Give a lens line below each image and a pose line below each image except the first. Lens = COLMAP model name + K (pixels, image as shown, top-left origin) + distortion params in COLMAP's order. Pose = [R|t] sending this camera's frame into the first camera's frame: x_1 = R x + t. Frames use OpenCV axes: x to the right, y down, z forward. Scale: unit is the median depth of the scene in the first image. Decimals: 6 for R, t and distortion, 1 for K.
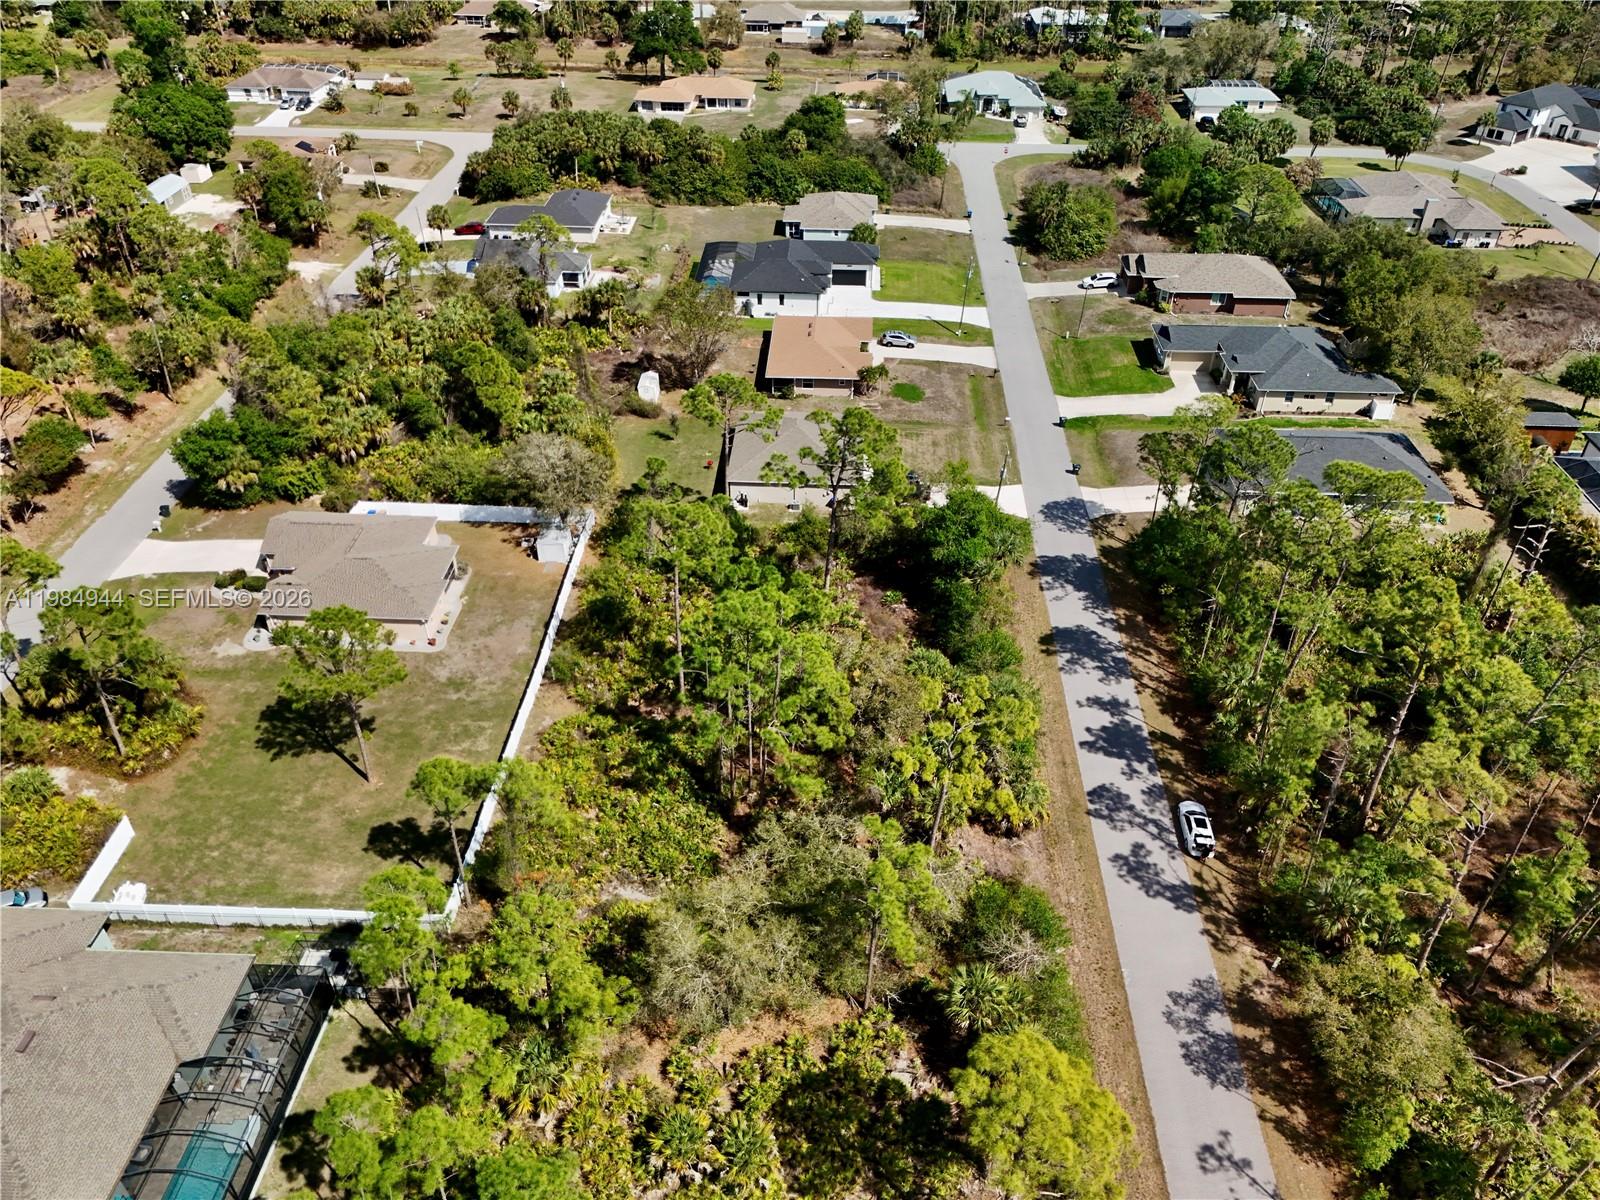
lens RADIAL K [[1176.8, 0, 802.6], [0, 1176.8, 601.3], [0, 0, 1]] dist [0.063756, -0.055853]
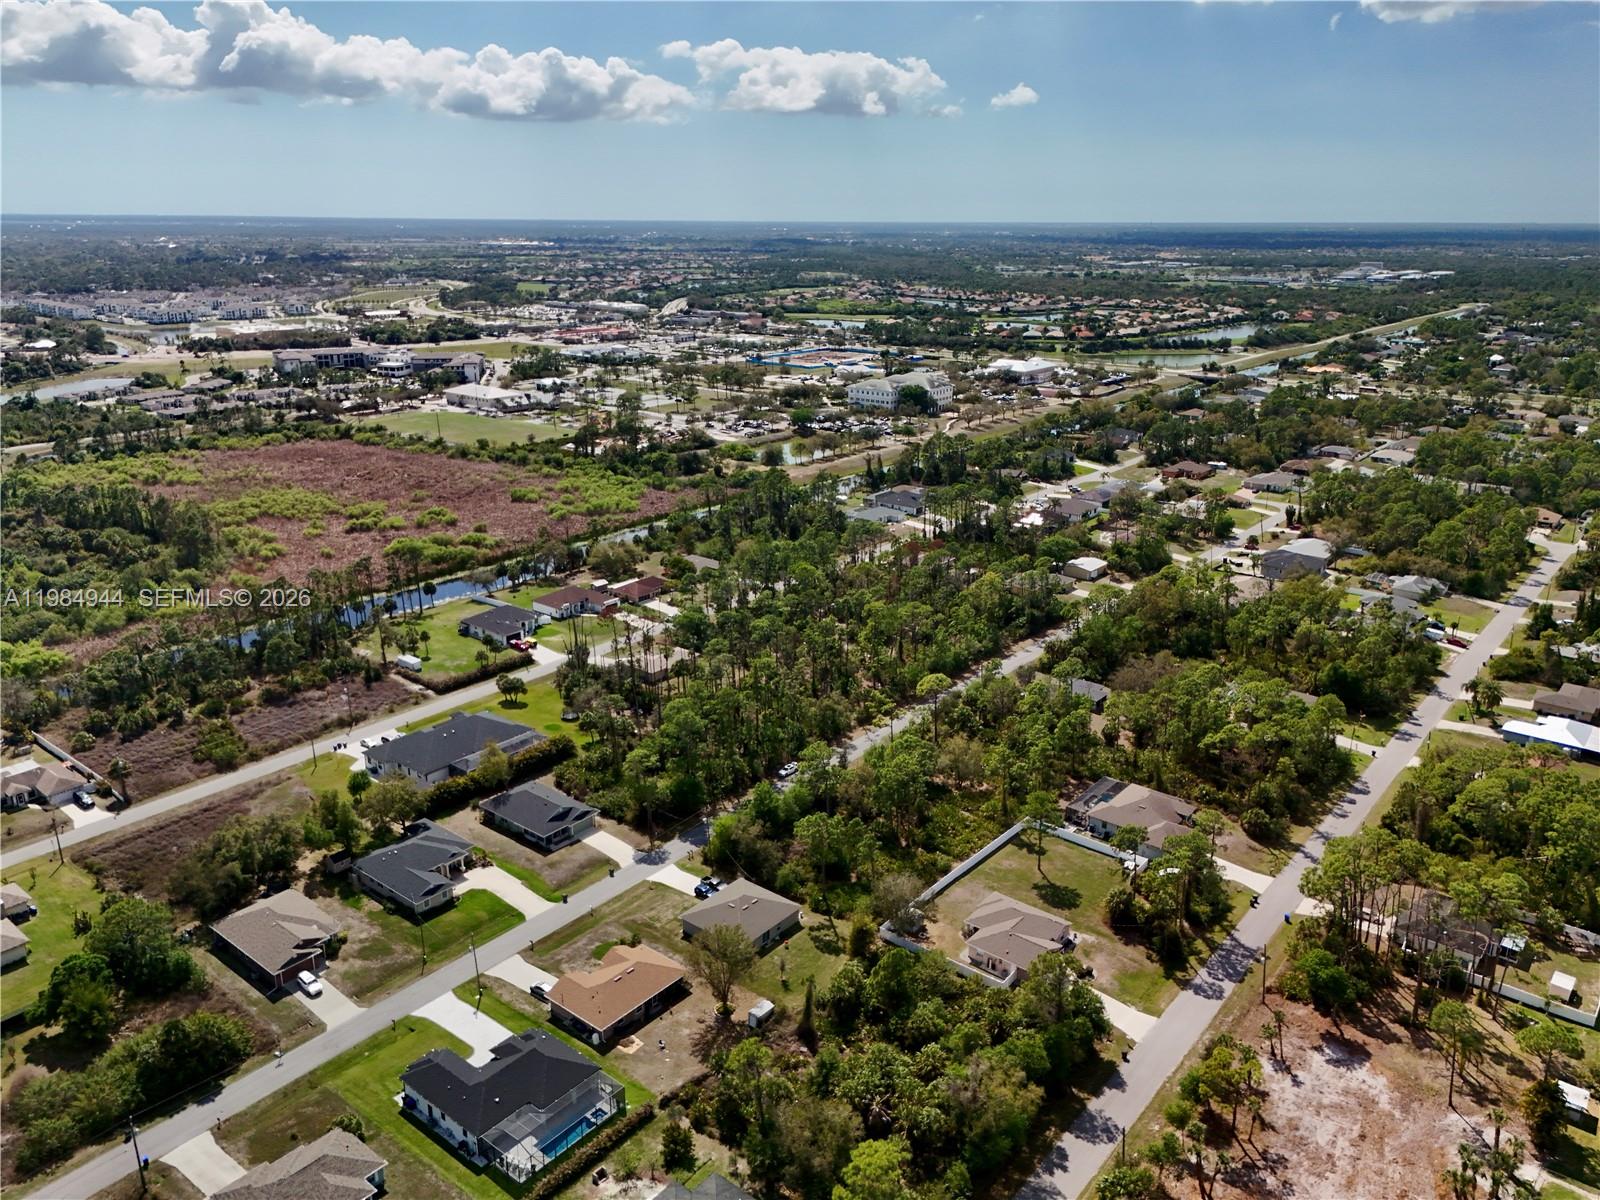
lens RADIAL K [[1176.8, 0, 802.6], [0, 1176.8, 601.3], [0, 0, 1]] dist [0.063756, -0.055853]
pose [[-0.802842, -0.196389, 0.562917, -0.689958], [0.345442, 0.616311, 0.707693, -1.160964], [-0.485915, 0.762622, -0.426960, 1.037573]]
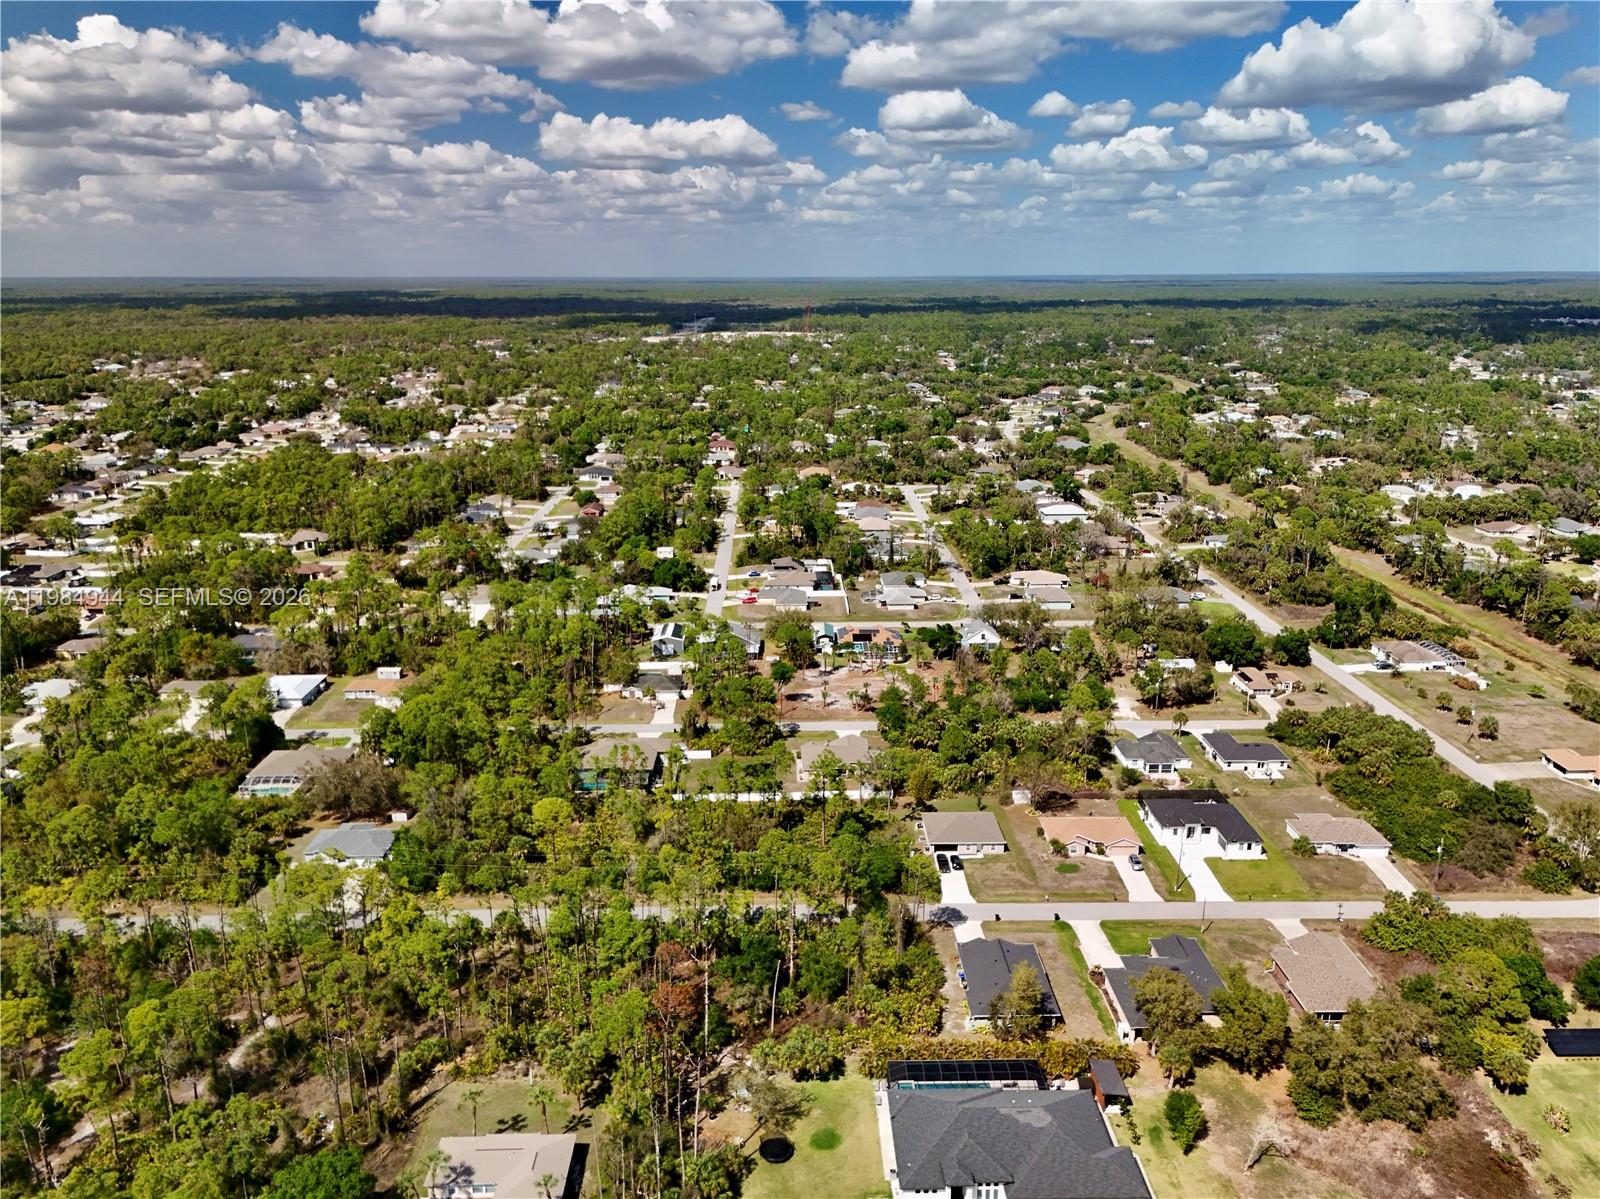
lens RADIAL K [[1194.5, 0, 801.1], [0, 1194.5, 598.6], [0, 0, 1]] dist [0.078446, -0.075848]
pose [[0.064702, 0.258396, -0.963870, 1.405912], [-0.589542, 0.789213, 0.171999, -0.482543], [0.805142, 0.557113, 0.203399, 0.137187]]
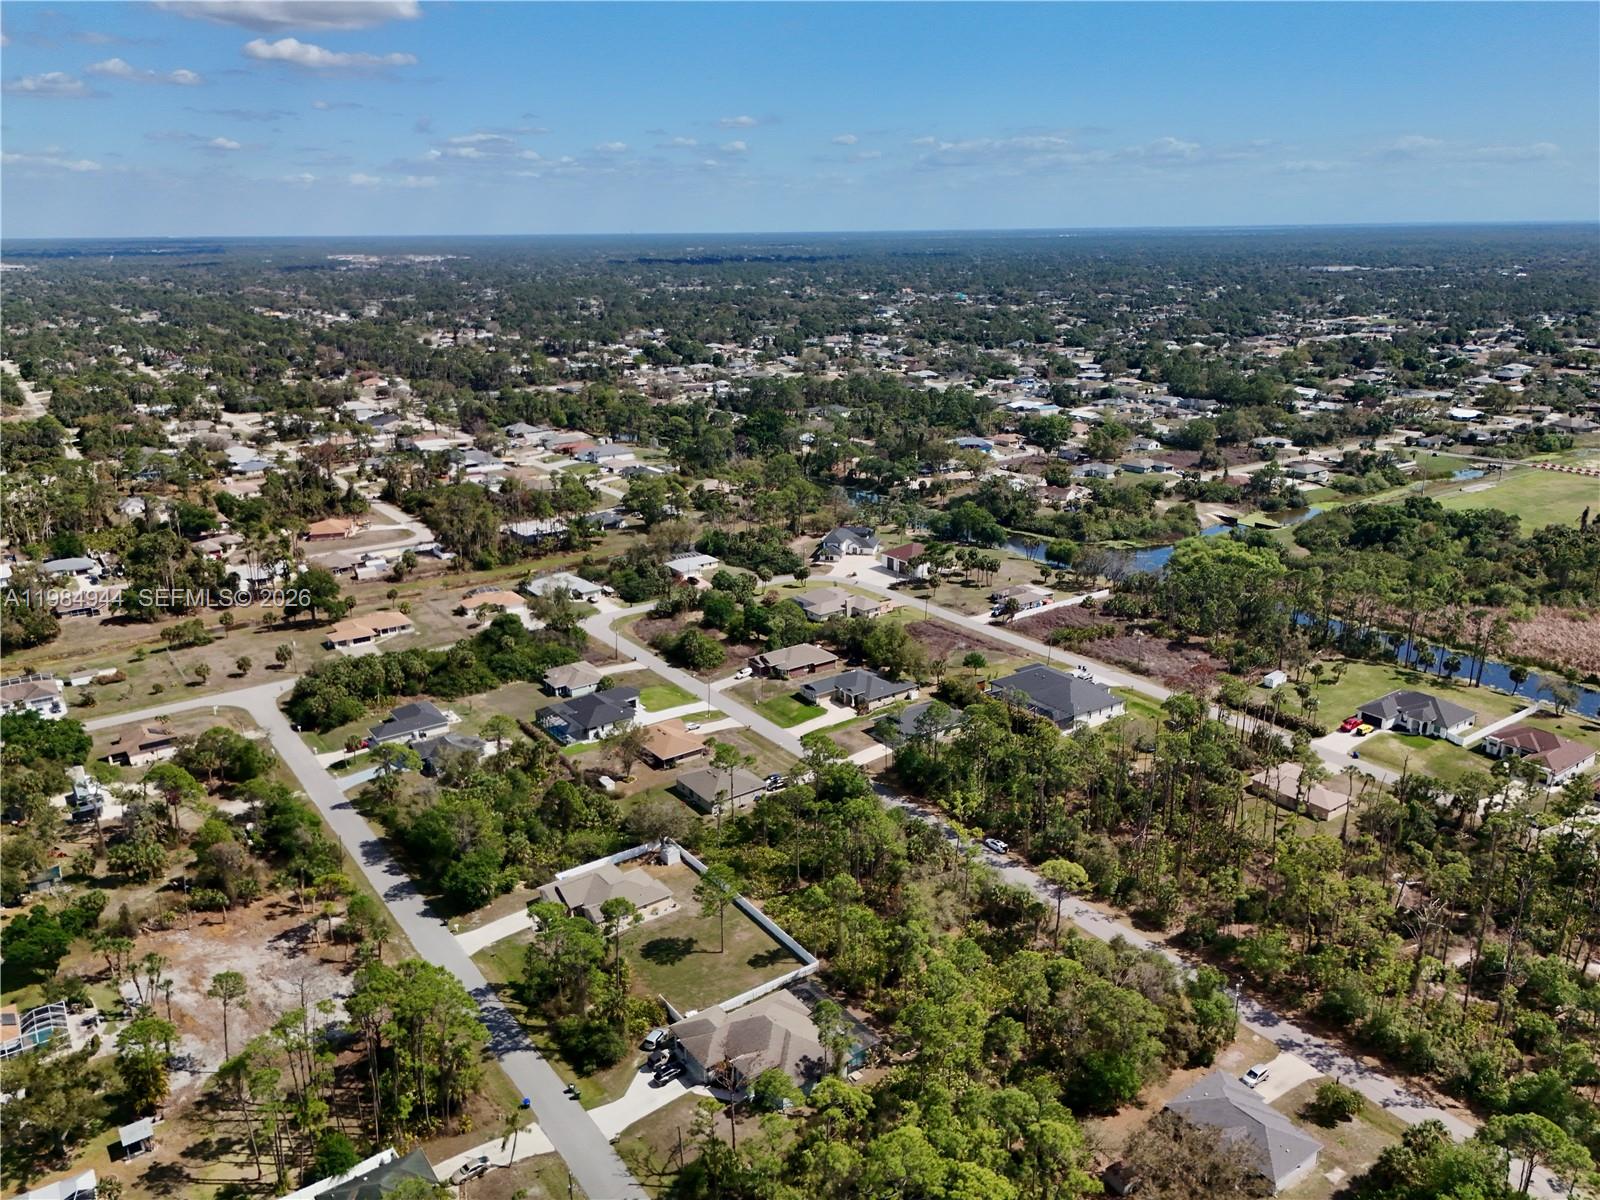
lens RADIAL K [[1174.6, 0, 803.2], [0, 1174.6, 598.8], [0, 0, 1]] dist [0.083536, -0.083650]
pose [[0.786117, -0.201047, 0.584466, -0.778548], [0.379865, 0.903102, -0.200272, 0.031459], [-0.487568, 0.379455, 0.786315, -0.580161]]
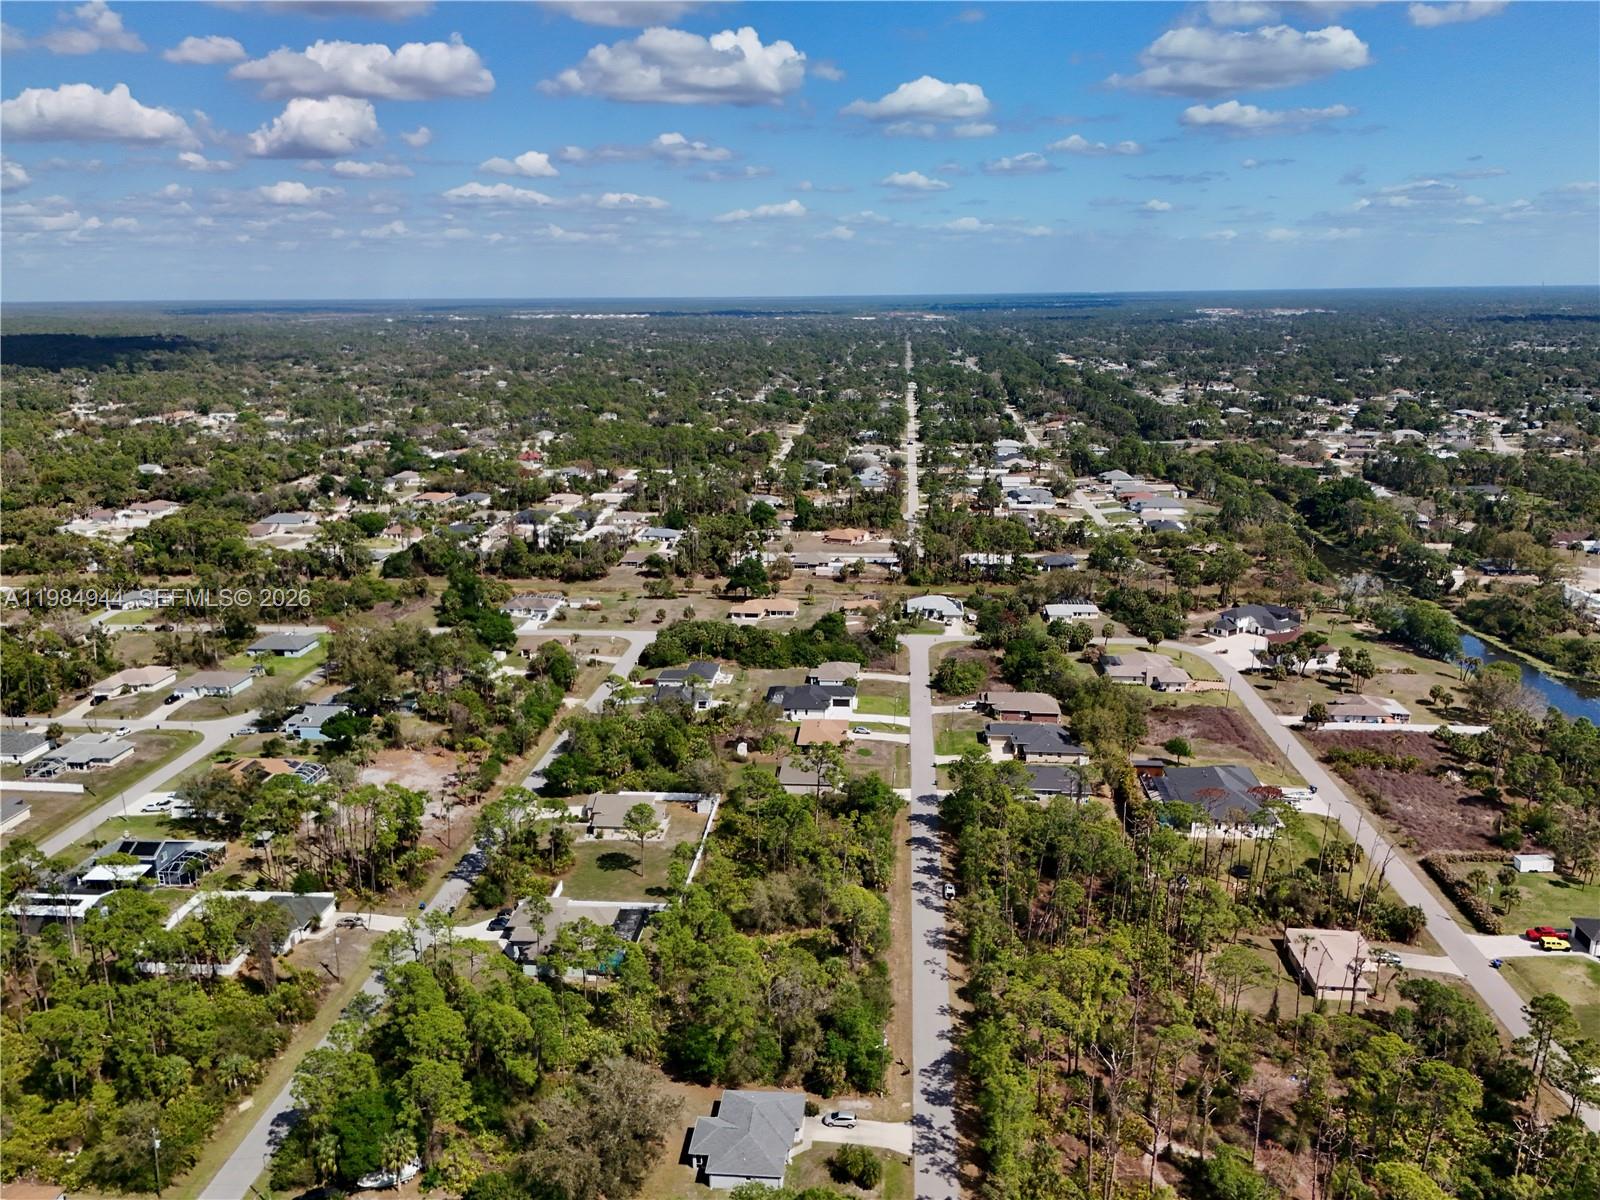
lens RADIAL K [[1172.5, 0, 802.0], [0, 1172.5, 606.7], [0, 0, 1]] dist [0.081052, -0.086023]
pose [[0.999032, -0.005562, -0.043632, 0.063587], [-0.010656, 0.931819, -0.362767, 0.304857], [0.042675, 0.362881, 0.930858, -0.939450]]
